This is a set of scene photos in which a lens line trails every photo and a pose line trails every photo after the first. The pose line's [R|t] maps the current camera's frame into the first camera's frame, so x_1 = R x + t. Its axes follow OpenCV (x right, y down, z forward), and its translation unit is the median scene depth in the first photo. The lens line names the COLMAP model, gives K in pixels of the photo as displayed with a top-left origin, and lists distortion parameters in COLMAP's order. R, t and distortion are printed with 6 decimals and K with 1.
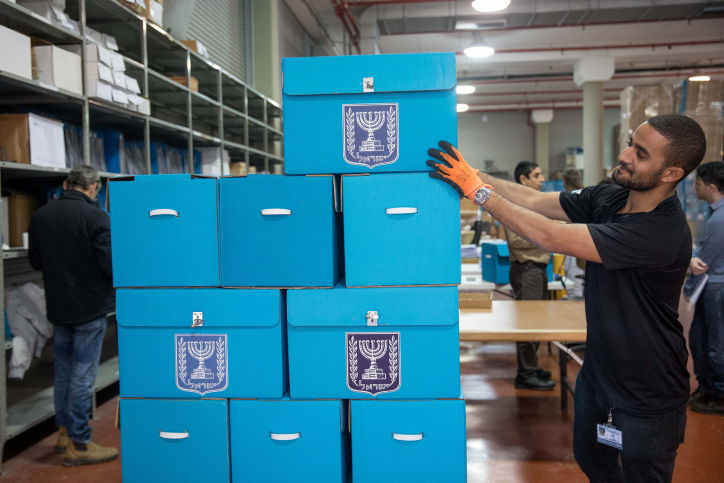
lens RADIAL K [[715.5, 0, 361.9], [0, 715.5, 229.9], [0, 0, 1]] dist [-0.021483, 0.007730]
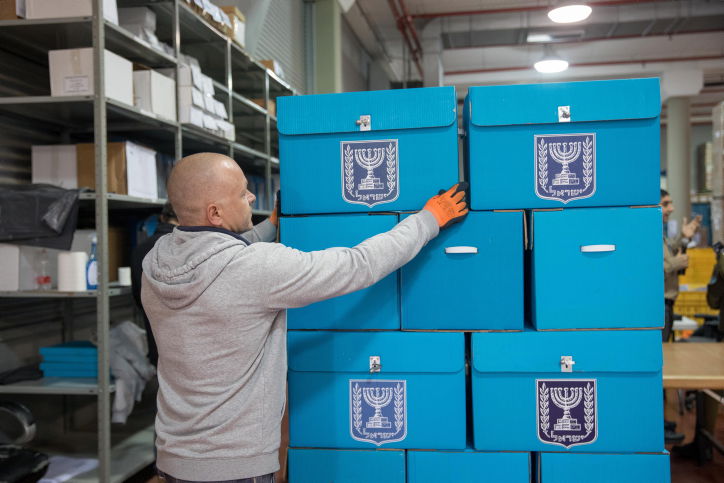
lens RADIAL K [[780.4, 0, 362.0], [0, 780.4, 241.5], [0, 0, 1]] dist [-0.000374, 0.019575]
pose [[0.998624, -0.002856, -0.052371, -0.102513], [0.001626, 0.999722, -0.023522, -0.006338], [0.052424, 0.023405, 0.998351, -0.015465]]
